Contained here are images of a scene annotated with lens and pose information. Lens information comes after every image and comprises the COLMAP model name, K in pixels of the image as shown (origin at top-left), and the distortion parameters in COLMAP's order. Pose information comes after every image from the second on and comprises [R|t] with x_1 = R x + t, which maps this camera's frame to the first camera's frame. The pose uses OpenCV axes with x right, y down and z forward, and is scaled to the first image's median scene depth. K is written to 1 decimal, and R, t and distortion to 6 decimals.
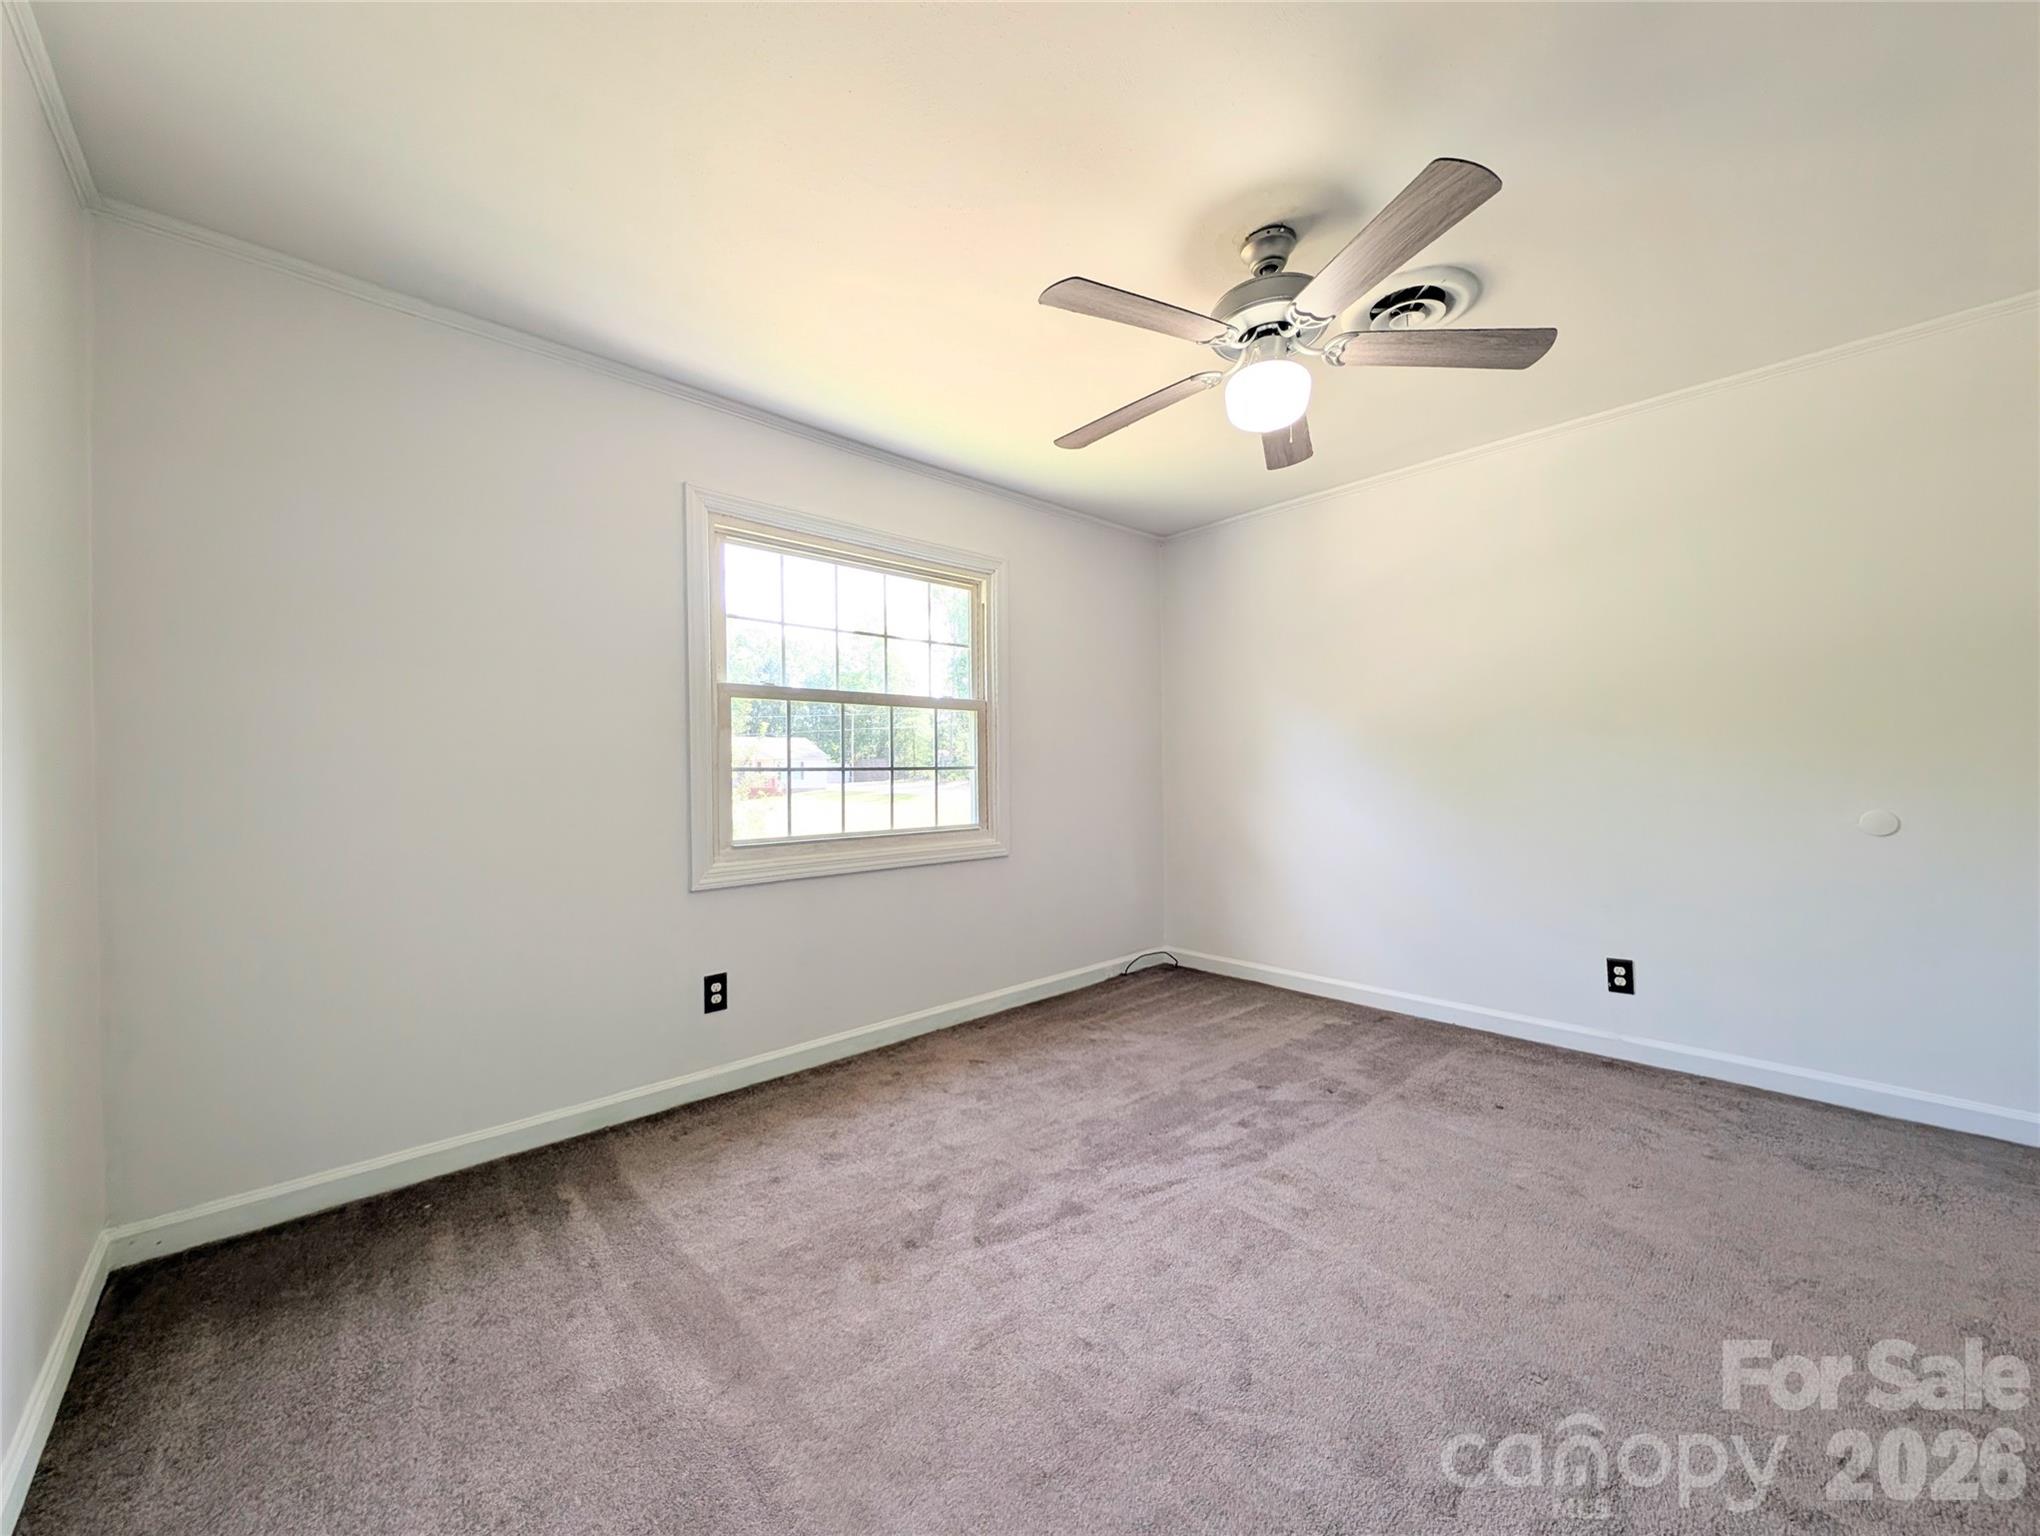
lens RADIAL K [[769.8, 0, 1020.0], [0, 769.8, 768.0], [0, 0, 1]] dist [0.002212, 0.000112]
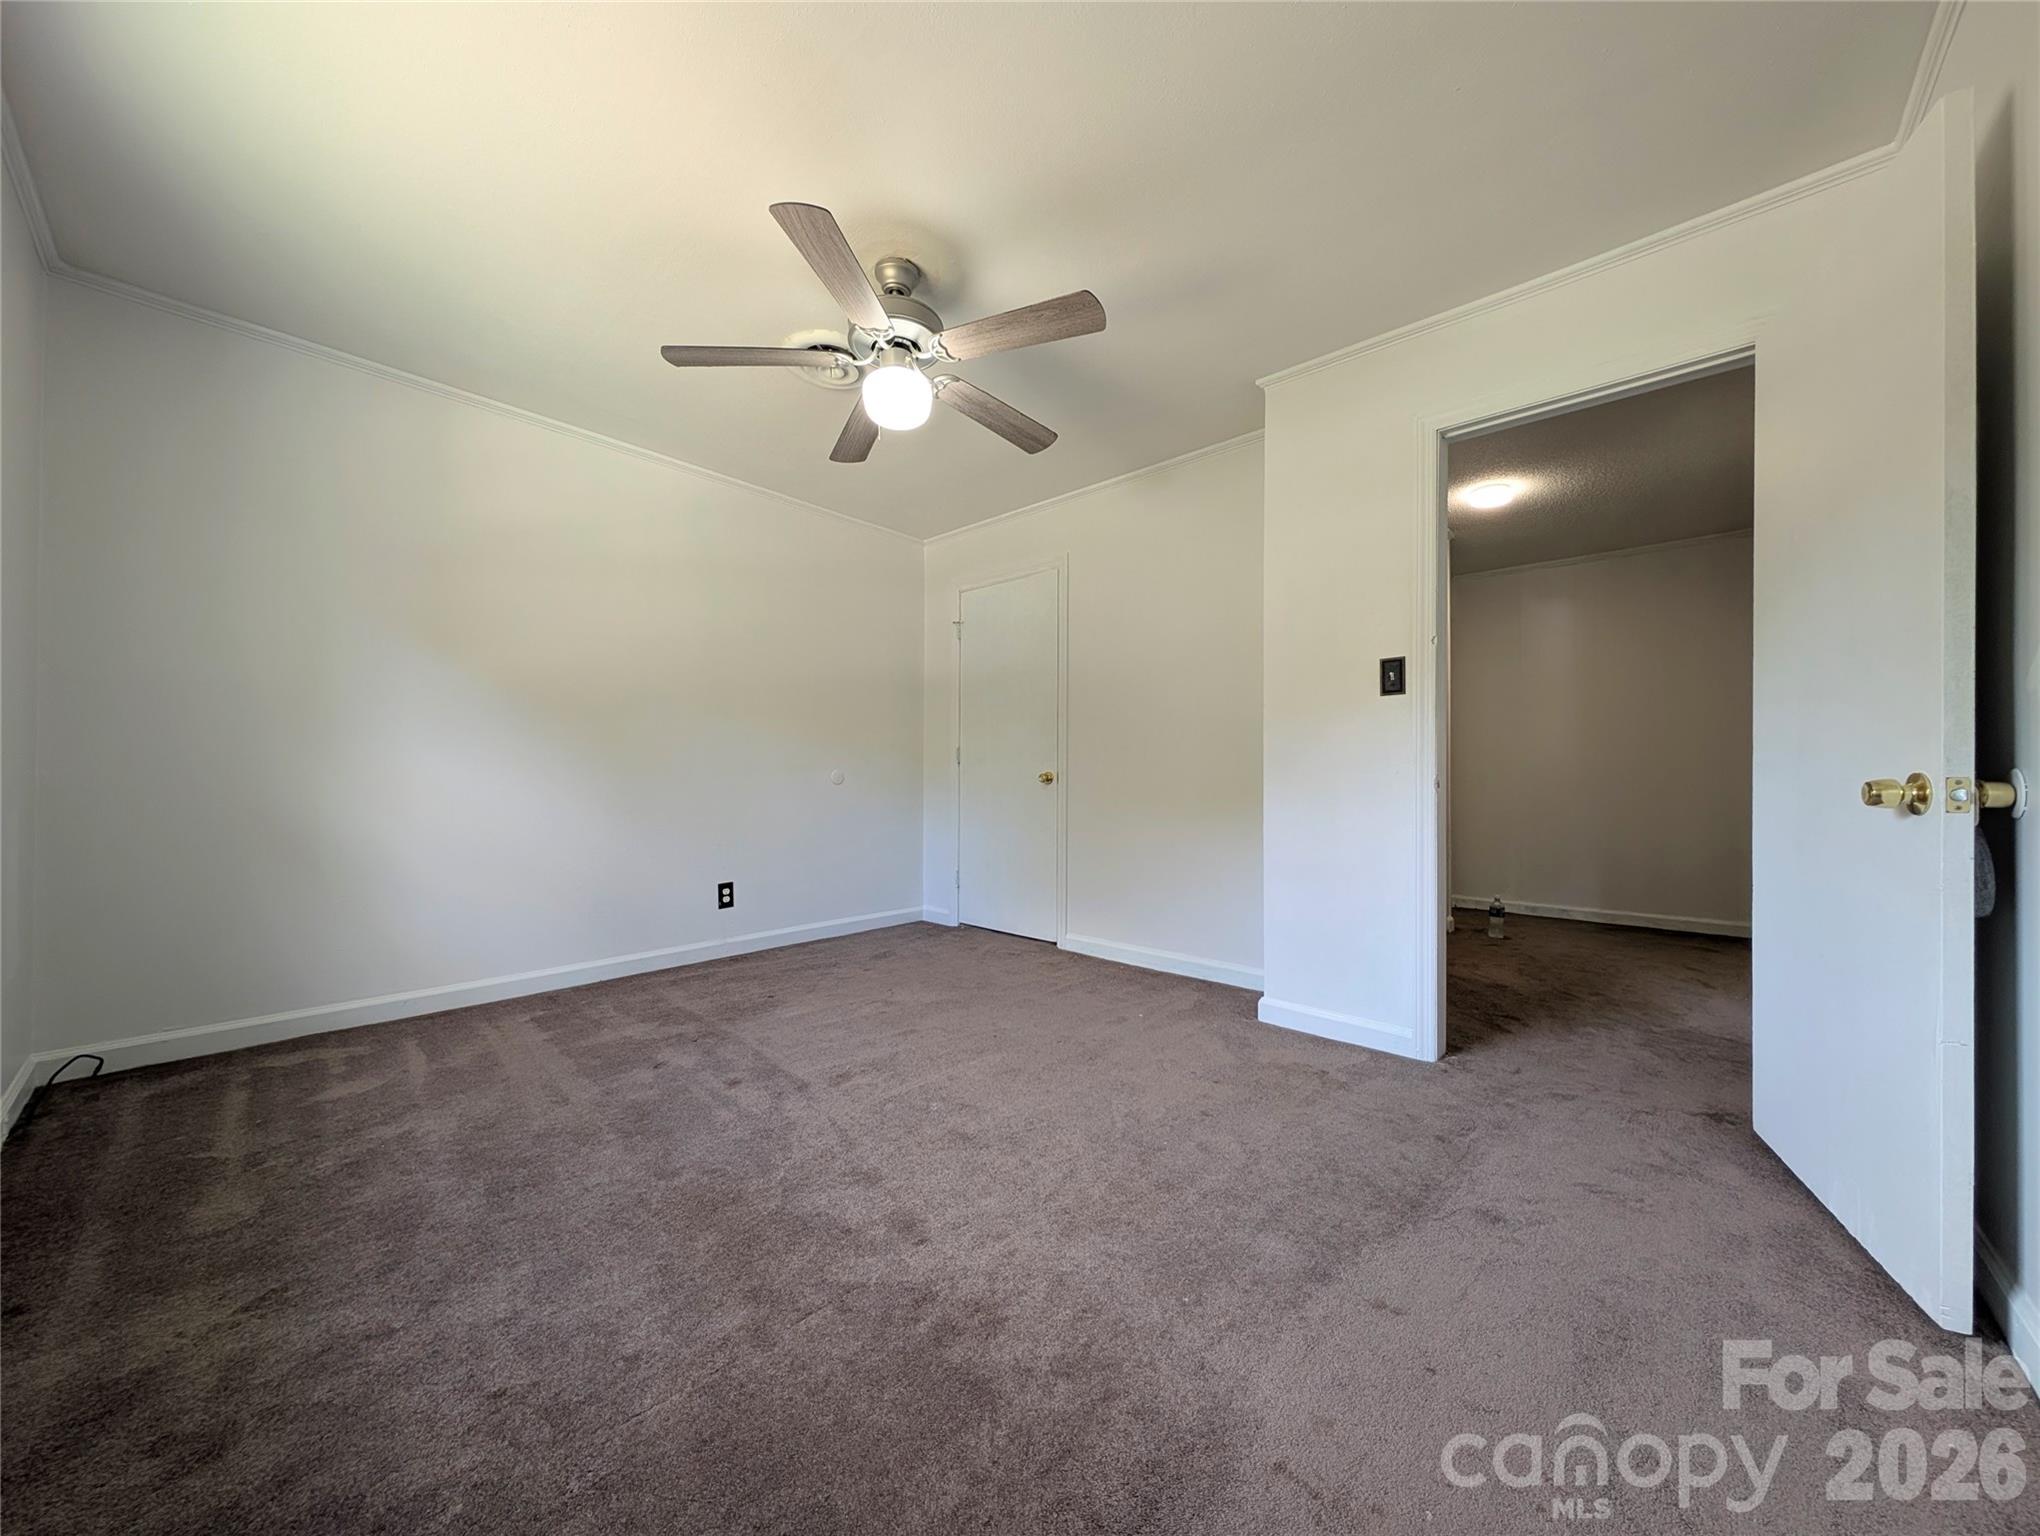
lens RADIAL K [[724.3, 0, 1016.9], [0, 724.3, 773.9], [0, 0, 1]] dist [0.015626, -0.006214]
pose [[-0.082608, 0.016376, 0.996448, -0.547350], [-0.003477, 0.999854, -0.016720, 0.080251], [-0.996576, -0.004845, -0.082539, 0.619396]]
